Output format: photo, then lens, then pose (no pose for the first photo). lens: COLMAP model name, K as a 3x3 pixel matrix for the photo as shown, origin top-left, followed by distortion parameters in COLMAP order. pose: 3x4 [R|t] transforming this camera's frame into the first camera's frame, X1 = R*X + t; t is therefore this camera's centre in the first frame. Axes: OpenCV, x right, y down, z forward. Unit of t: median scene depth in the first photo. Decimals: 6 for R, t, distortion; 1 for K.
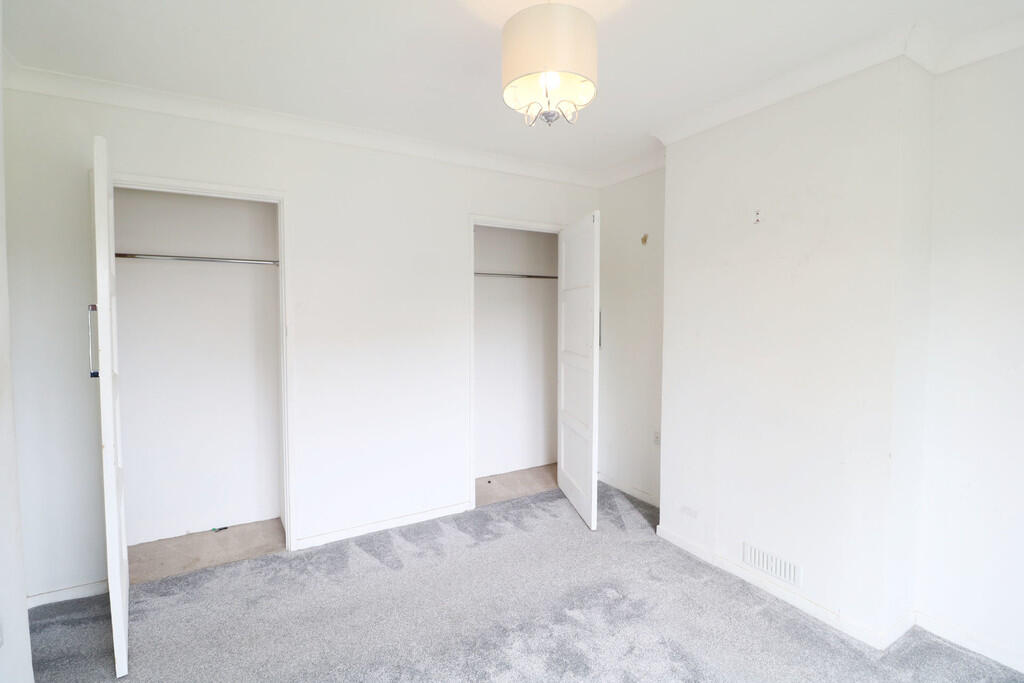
lens RADIAL K [[478.9, 0, 512.6], [0, 478.9, 336.1], [0, 0, 1]] dist [0.001485, -0.015008]
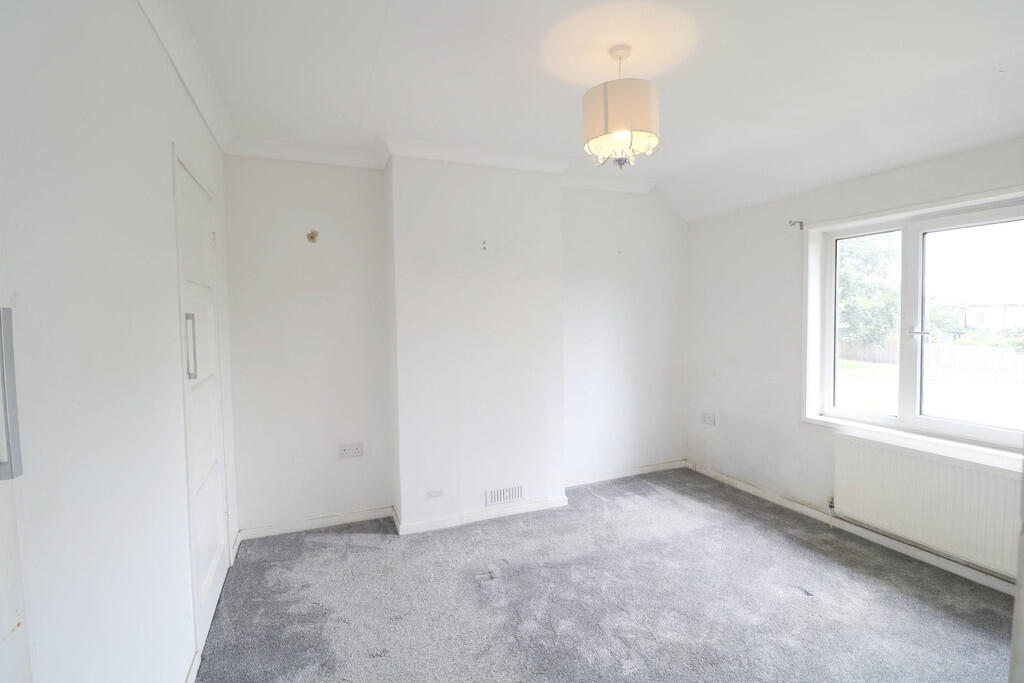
lens RADIAL K [[478.9, 0, 512.6], [0, 478.9, 336.1], [0, 0, 1]] dist [0.001485, -0.015008]
pose [[0.133768, -0.045906, 0.989949, -0.691150], [0.056362, 0.997662, 0.038647, -0.036266], [-0.989409, 0.050626, 0.136042, 0.634332]]
